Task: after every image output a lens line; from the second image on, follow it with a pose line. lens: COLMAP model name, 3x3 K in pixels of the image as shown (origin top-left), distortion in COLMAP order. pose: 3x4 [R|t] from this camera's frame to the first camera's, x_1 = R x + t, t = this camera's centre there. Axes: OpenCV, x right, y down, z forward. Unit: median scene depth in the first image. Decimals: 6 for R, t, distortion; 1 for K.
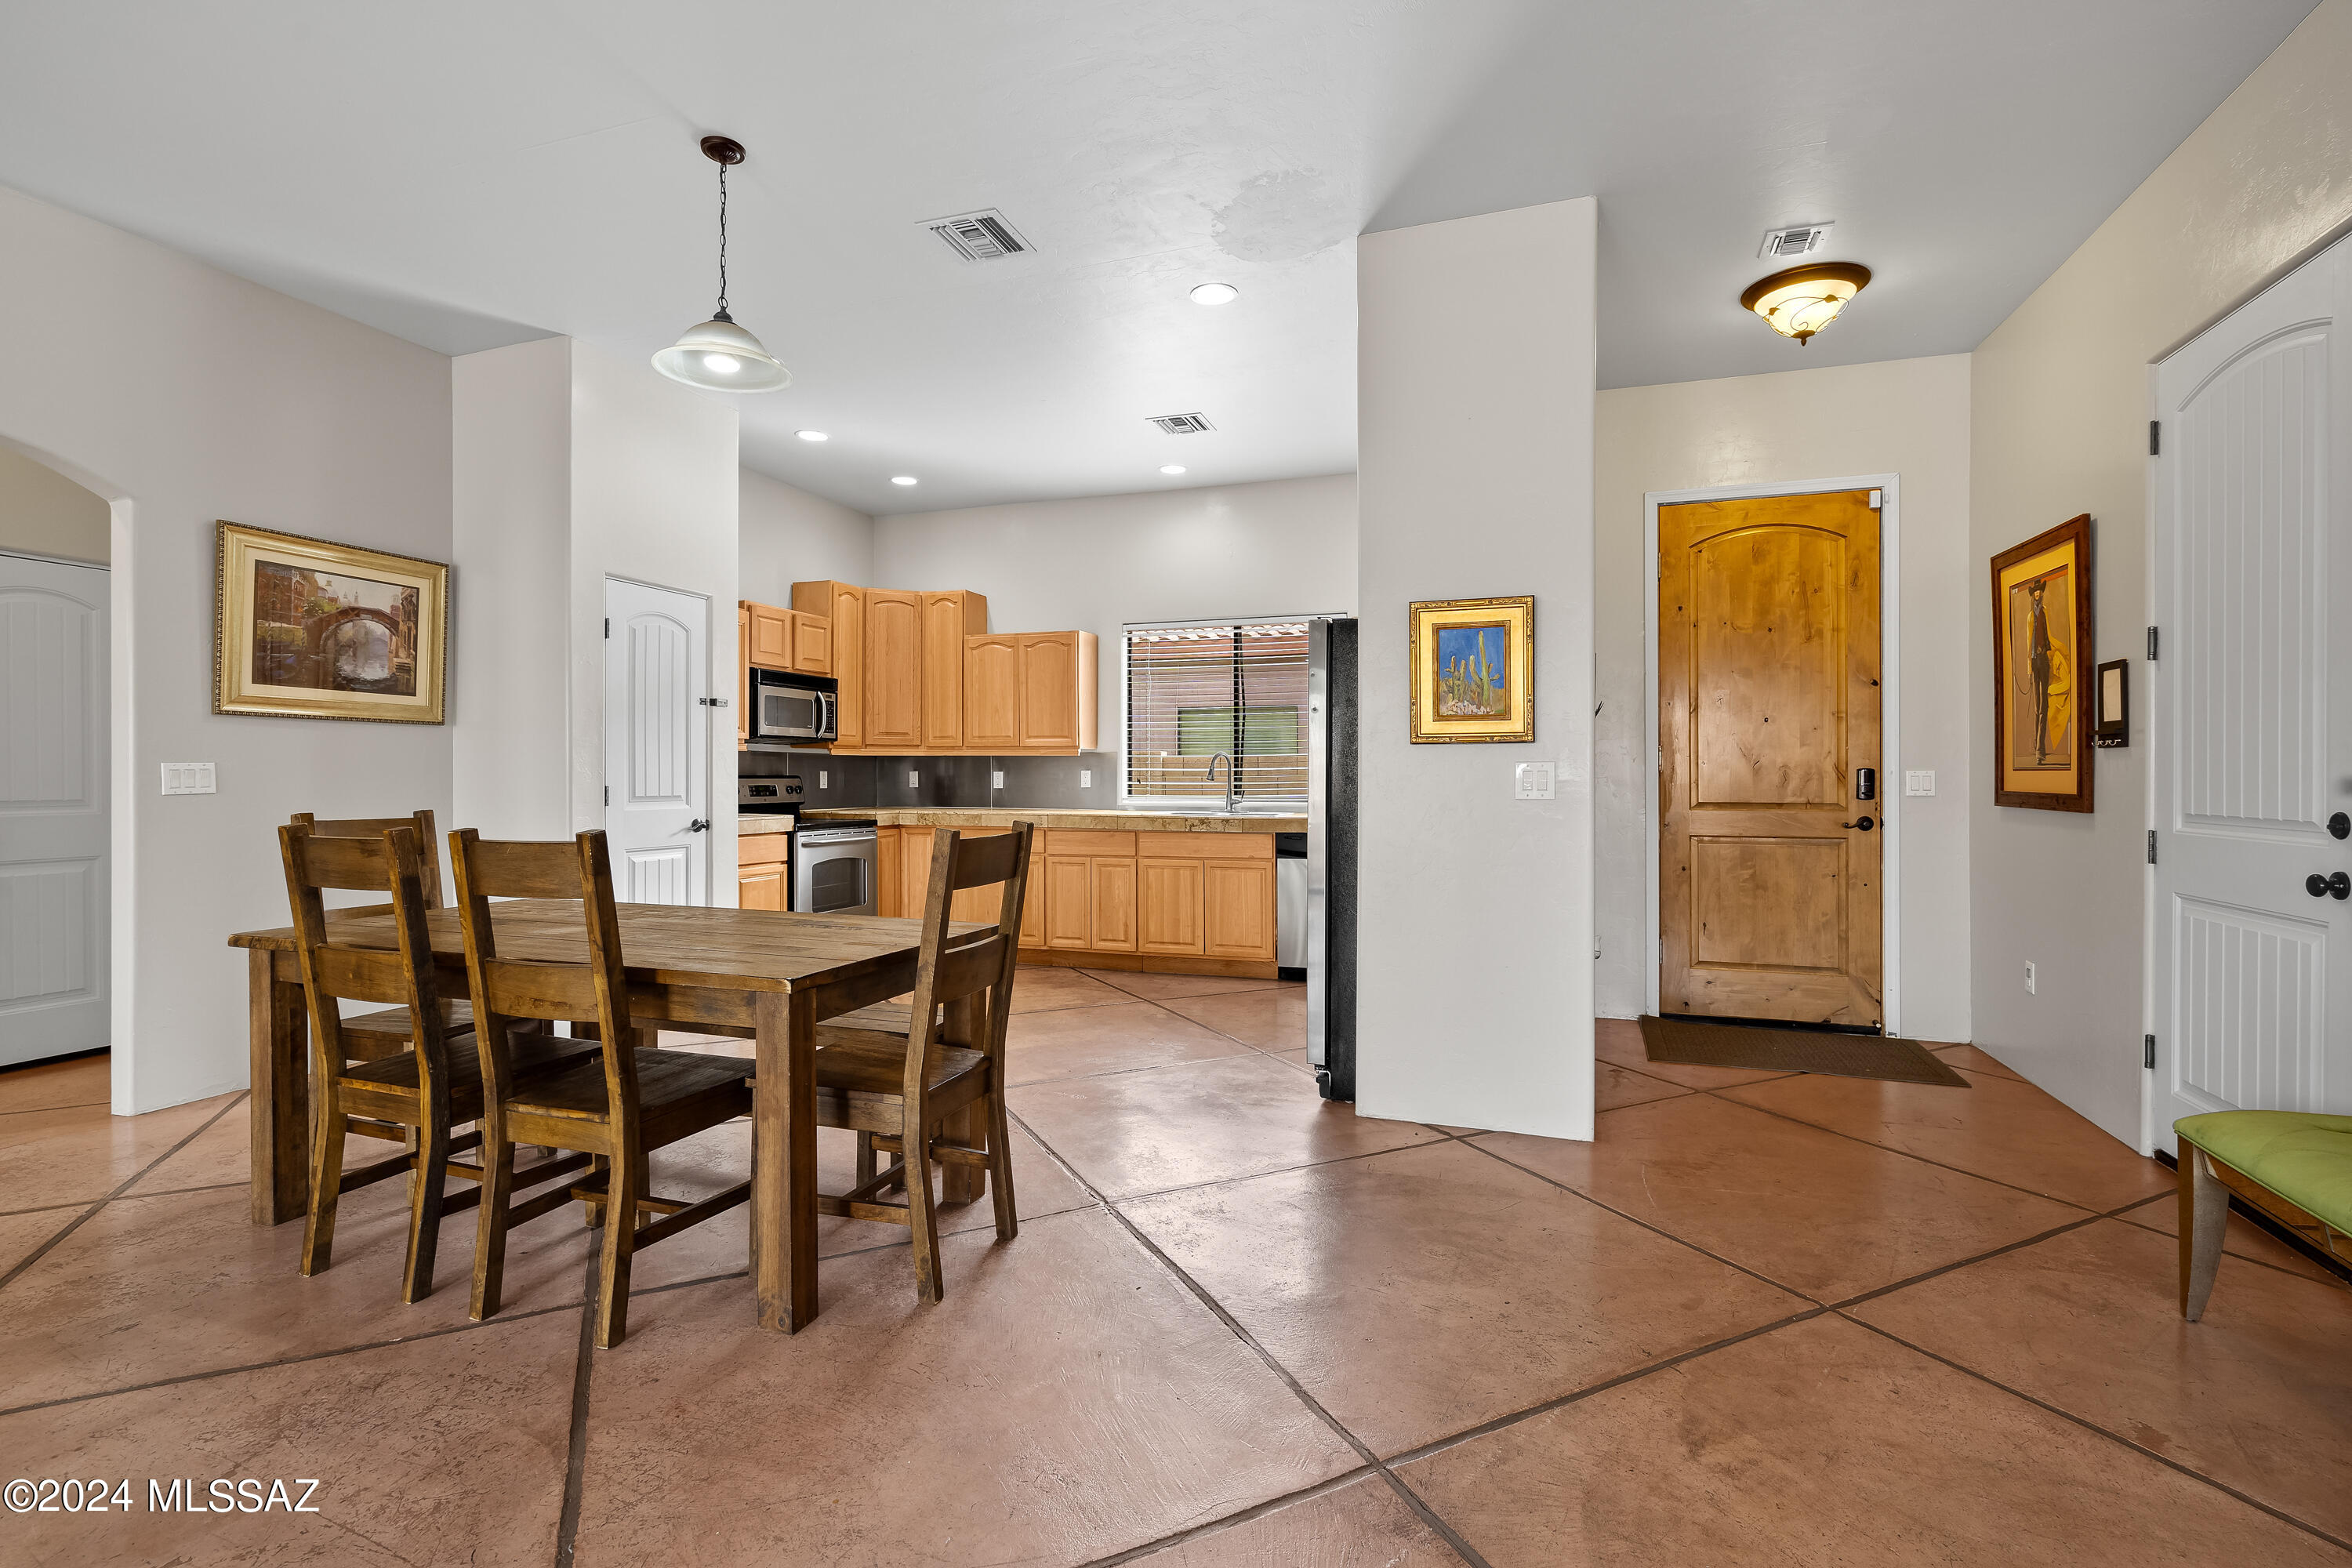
lens RADIAL K [[1086.0, 0, 1176.0], [0, 1086.0, 784.0], [0, 0, 1]] dist [0.003234, 0.000386]
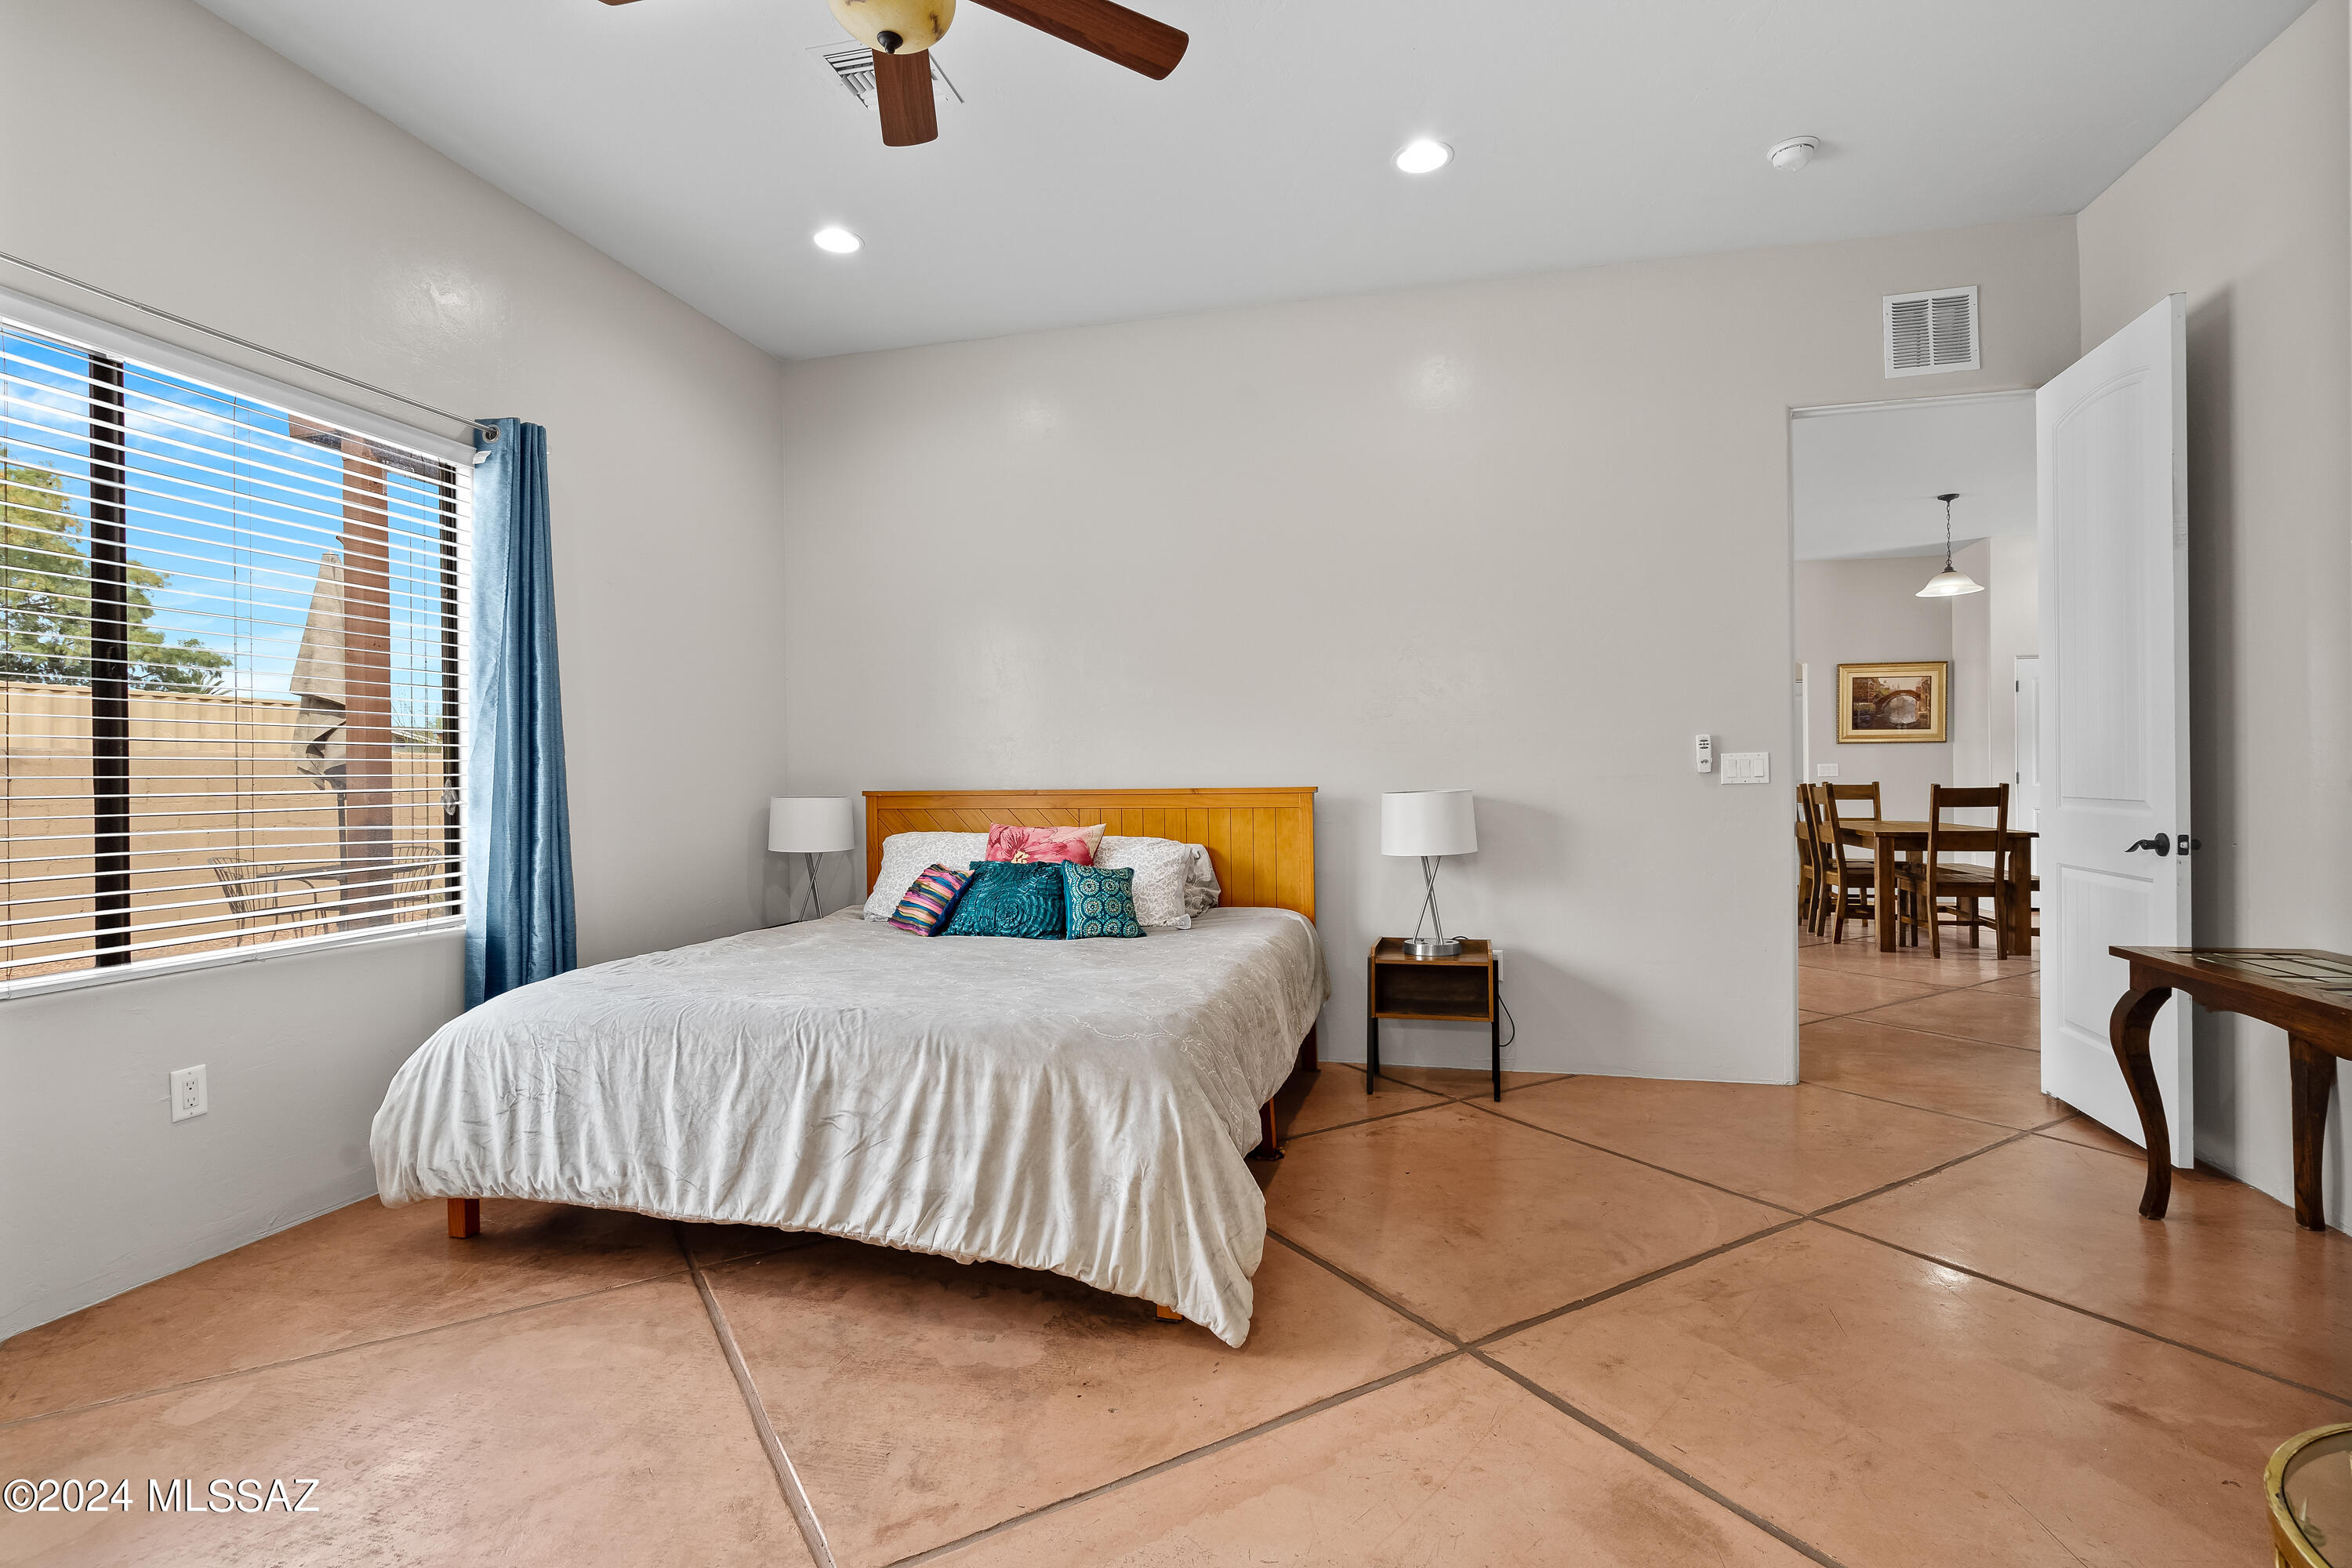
lens RADIAL K [[1093.9, 0, 1176.0], [0, 1093.9, 784.0], [0, 0, 1]] dist [-0.002747, 0.000015]
pose [[0.089414, -0.000426, -0.995994, 1.059795], [-0.001079, 0.999999, -0.000525, 0.021453], [0.995994, 0.001122, 0.089413, -0.515474]]
